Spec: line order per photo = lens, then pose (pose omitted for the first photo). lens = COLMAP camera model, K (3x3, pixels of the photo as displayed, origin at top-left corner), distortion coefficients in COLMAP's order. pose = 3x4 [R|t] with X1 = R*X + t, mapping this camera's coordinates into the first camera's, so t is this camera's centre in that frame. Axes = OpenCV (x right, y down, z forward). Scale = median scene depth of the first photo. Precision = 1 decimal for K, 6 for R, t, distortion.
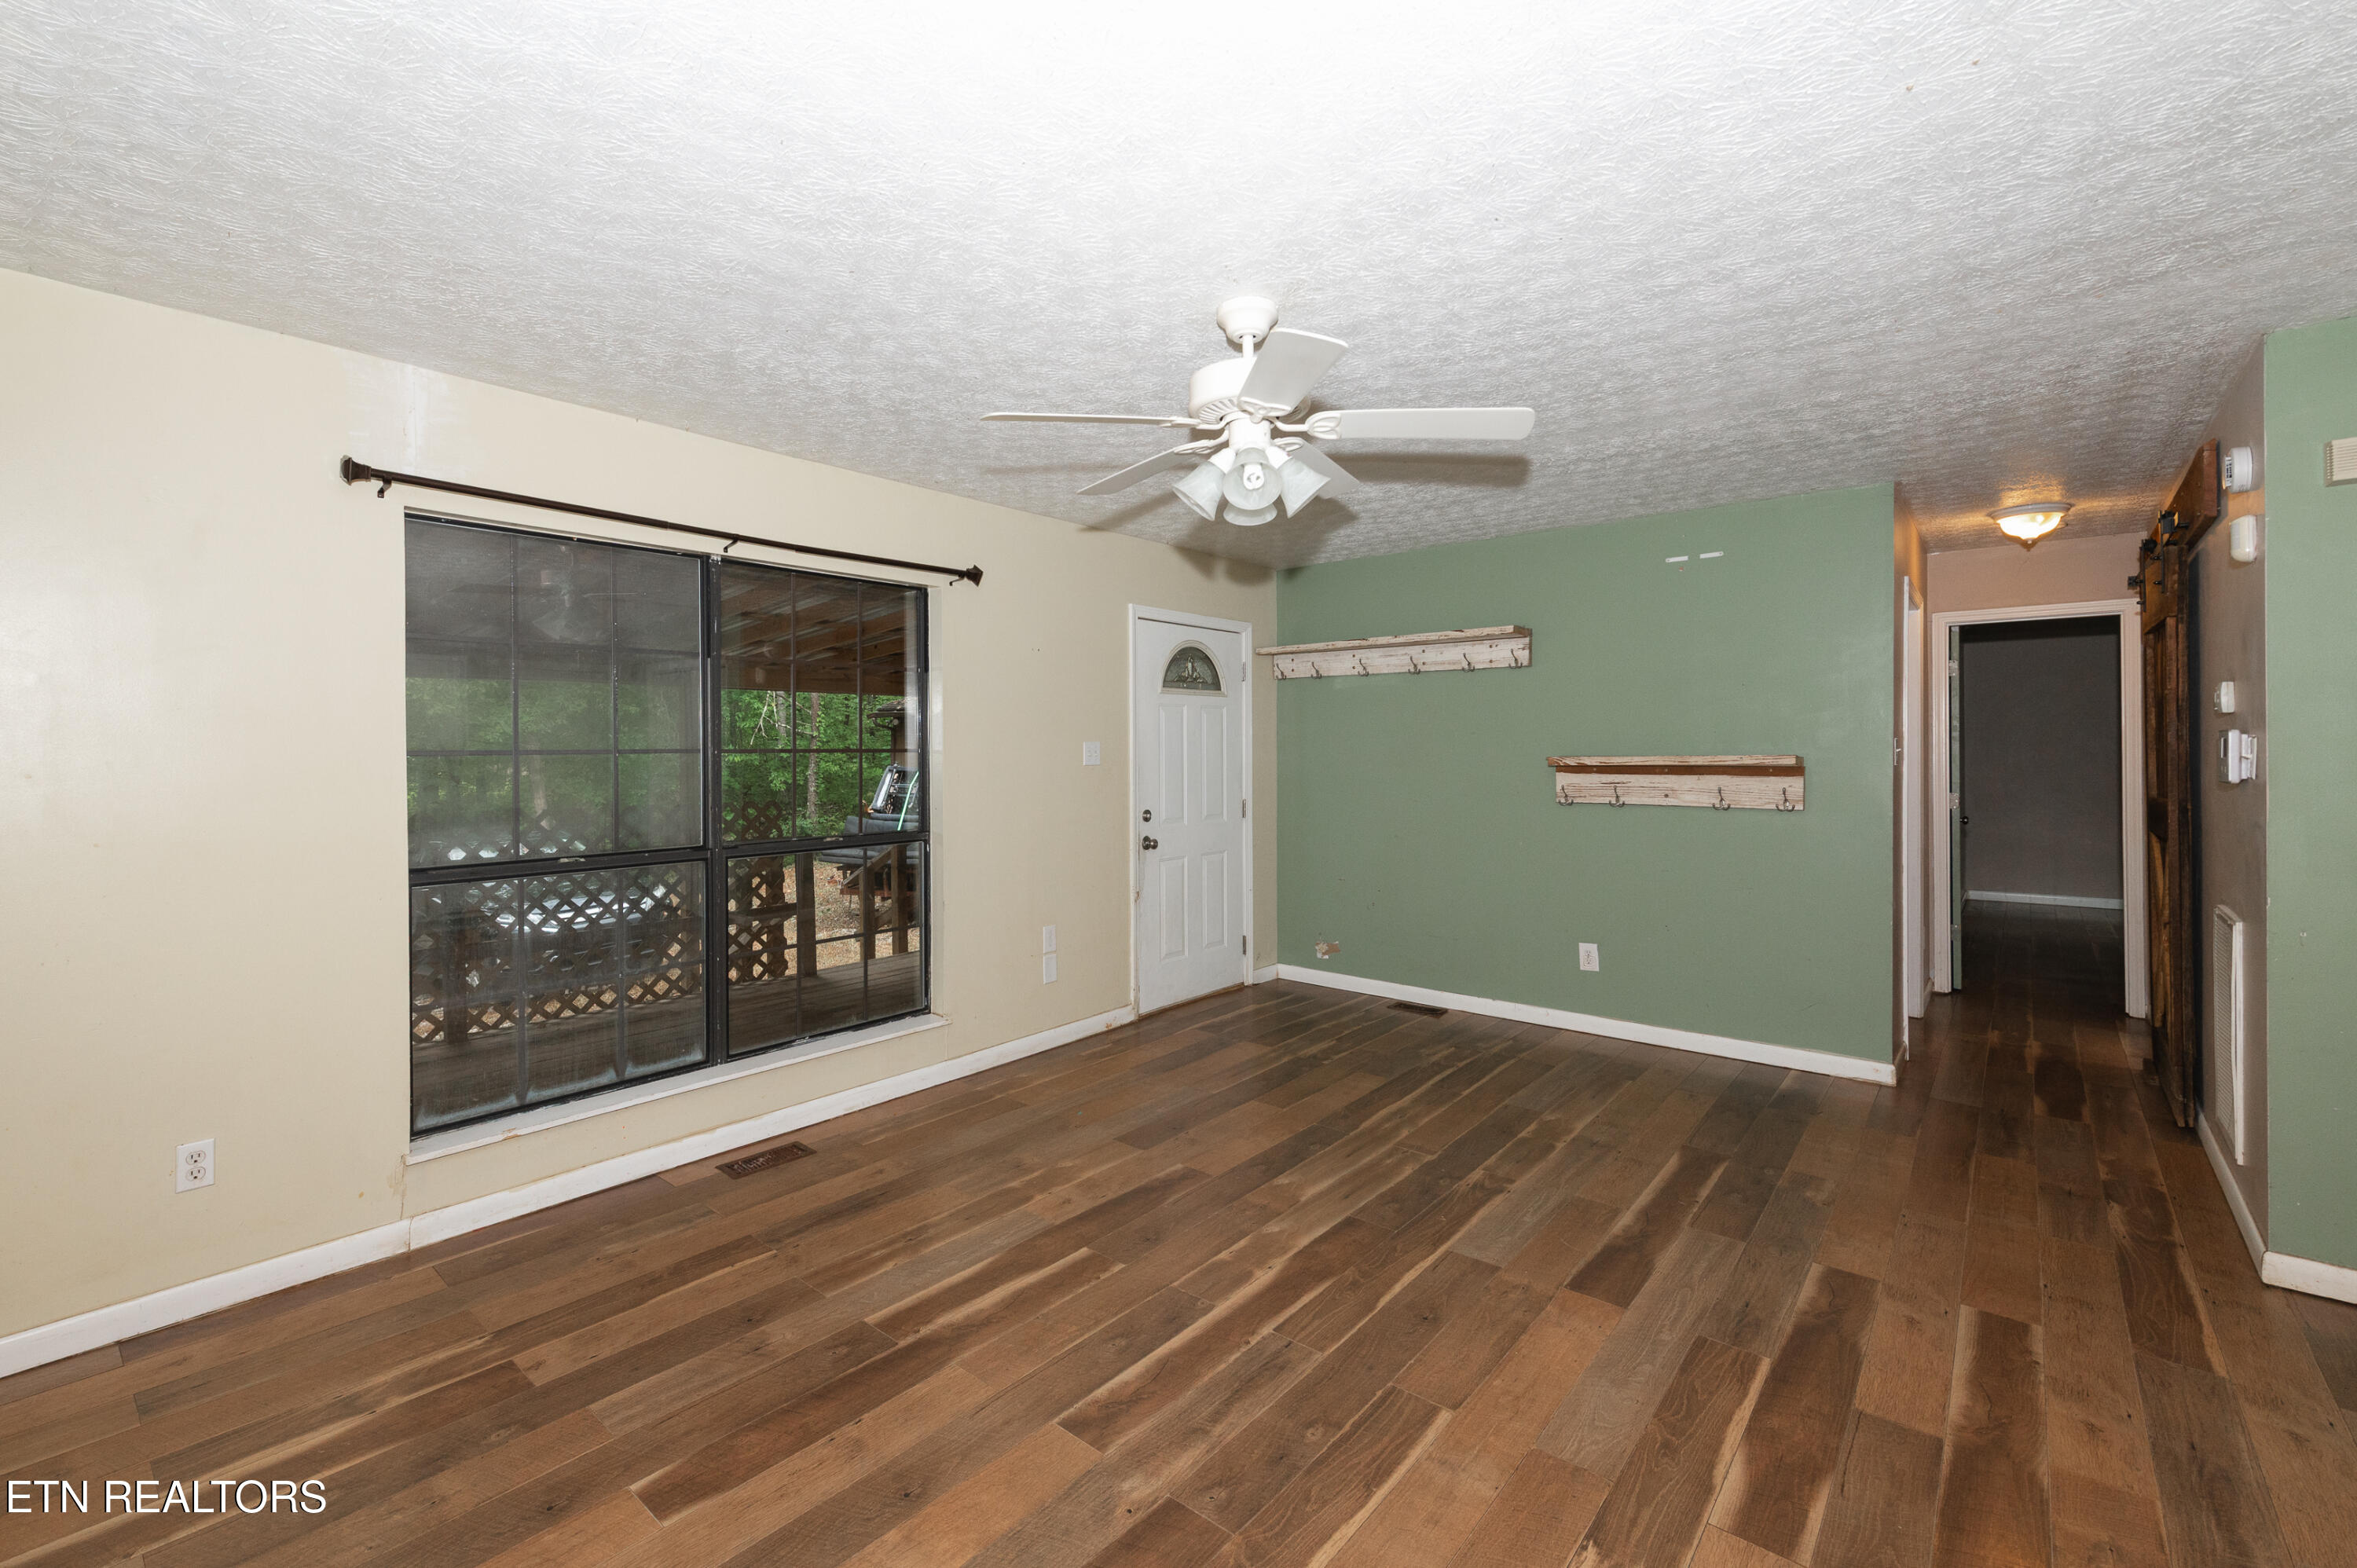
lens RADIAL K [[1141.4, 0, 938.7], [0, 1141.4, 748.5], [0, 0, 1]] dist [0.004141, -0.000107]
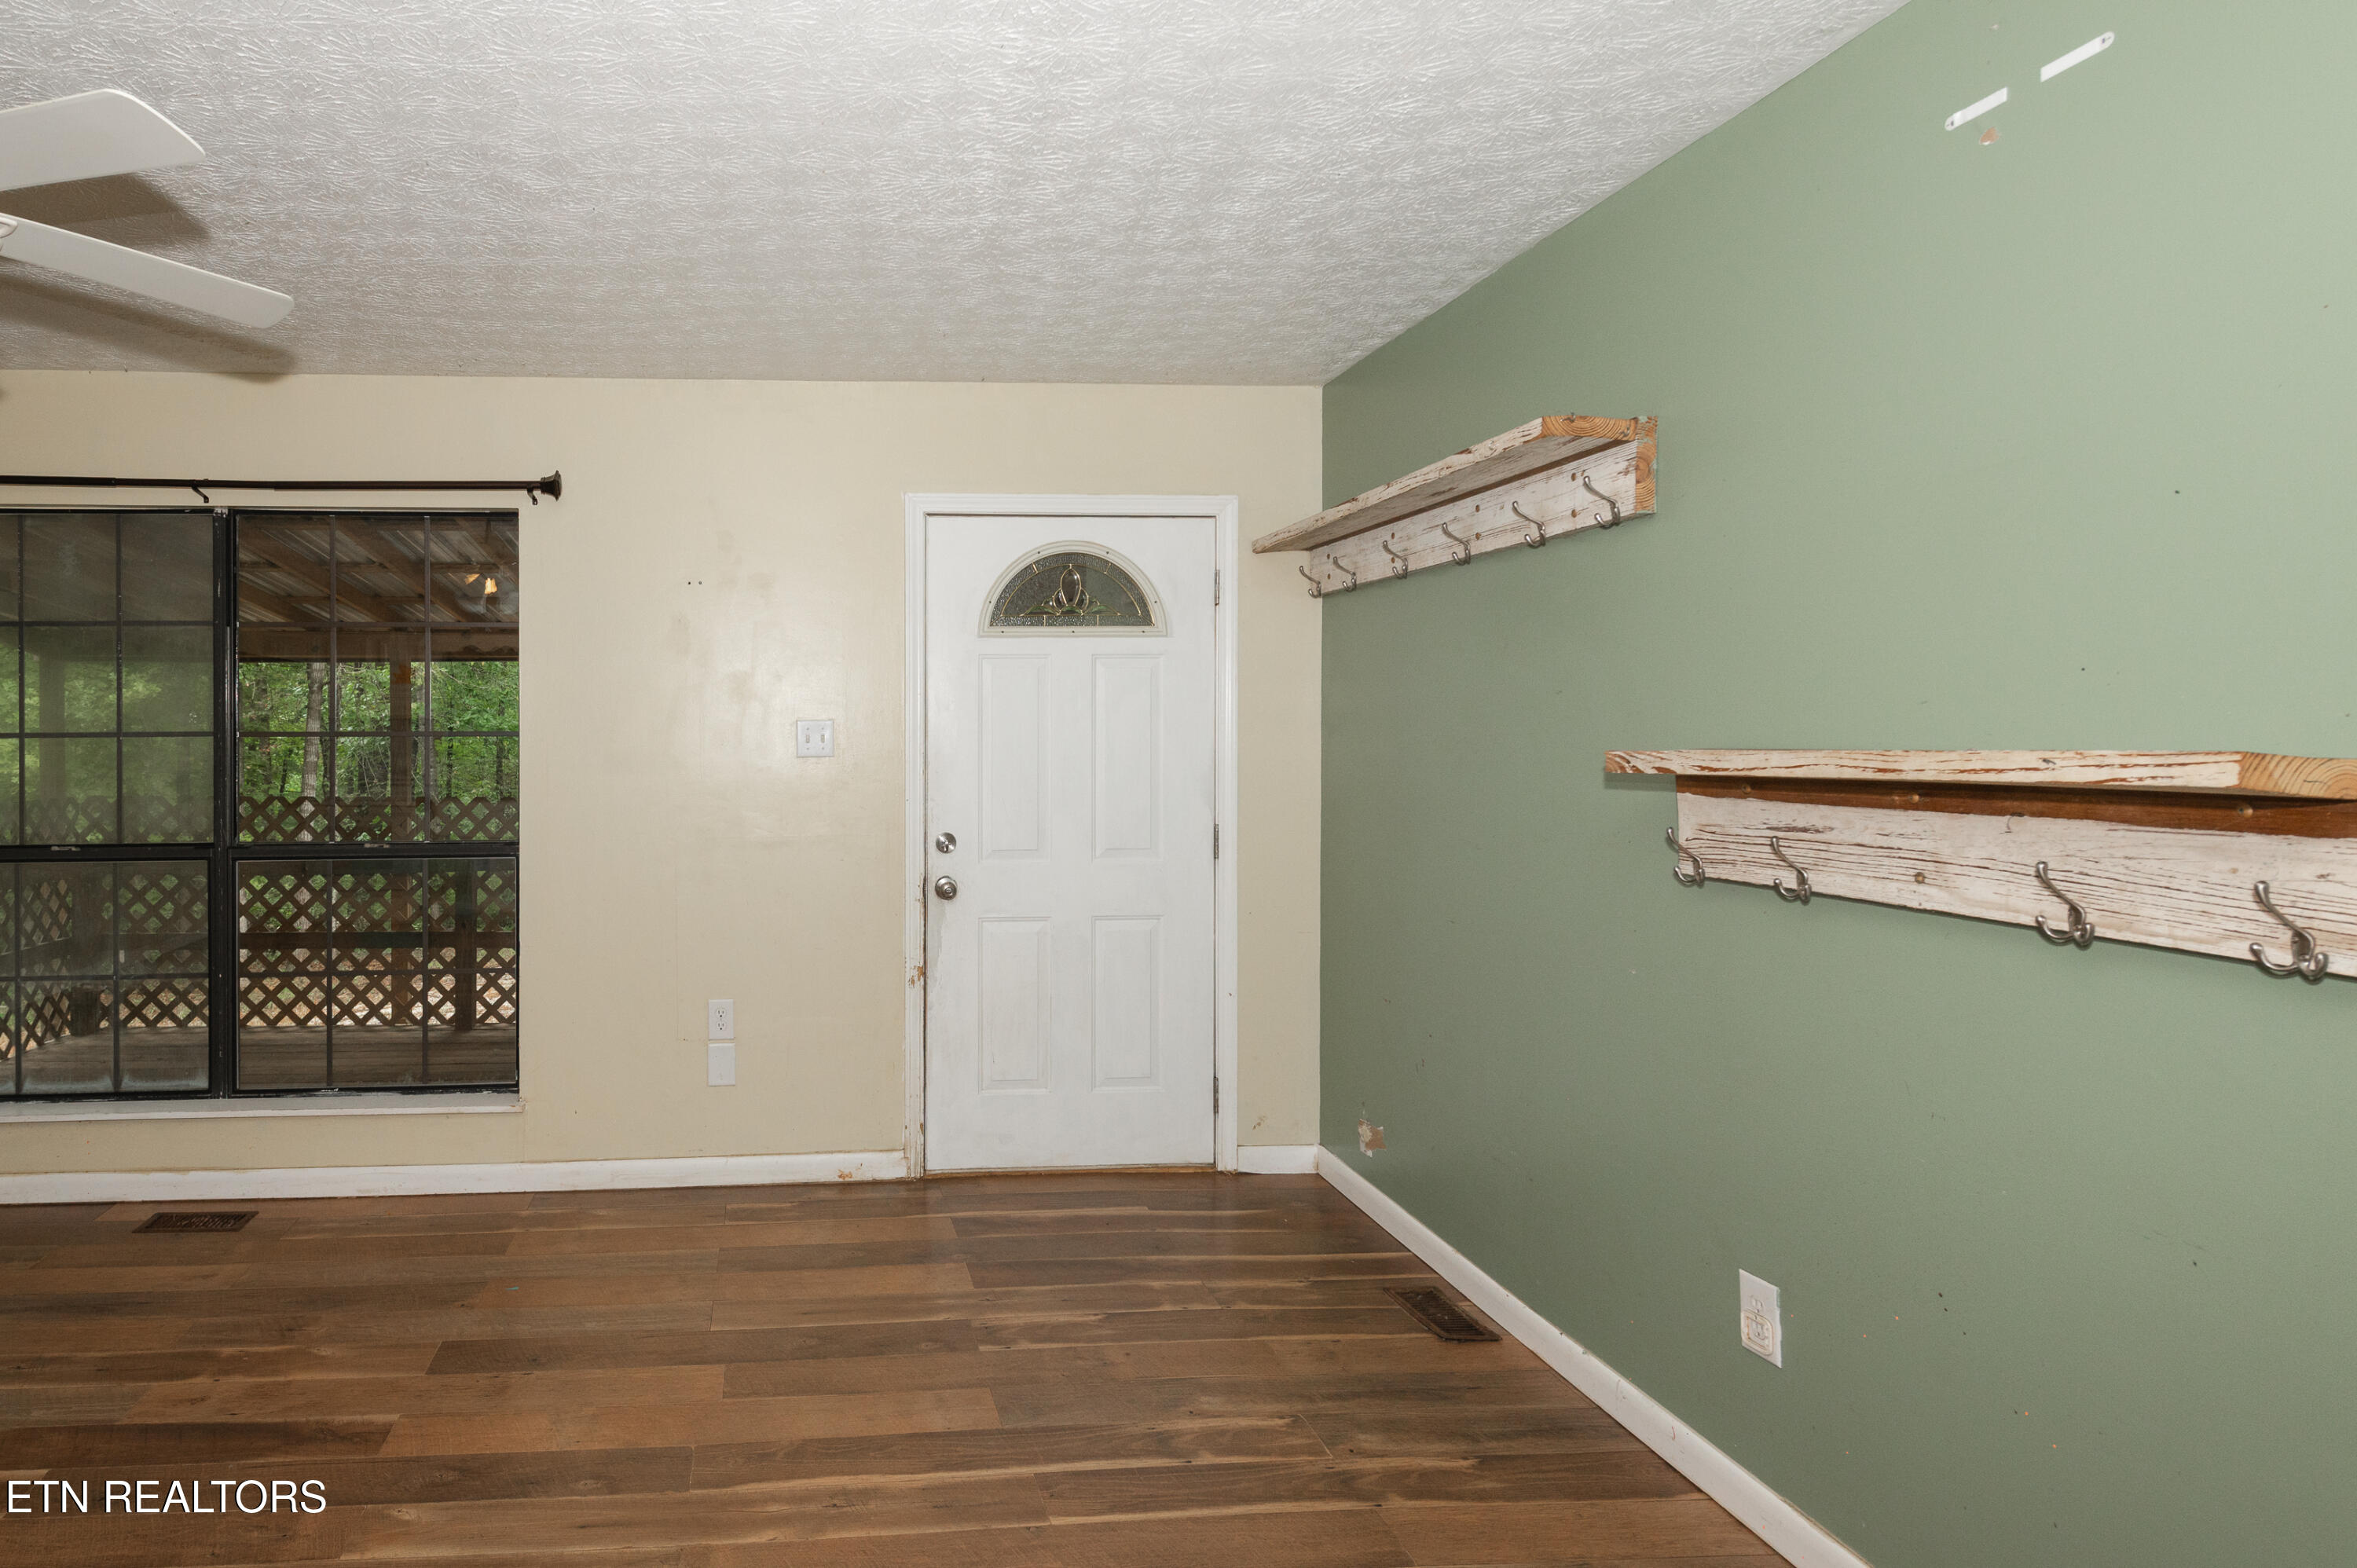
lens RADIAL K [[1249.9, 0, 883.8], [0, 1249.9, 739.0], [0, 0, 1]] dist [0.002268, -0.000195]
pose [[0.712070, 0.002493, -0.702104, 0.724010], [0.000756, 0.999990, 0.004318, 0.001579], [0.702108, -0.003606, 0.712061, 0.596410]]
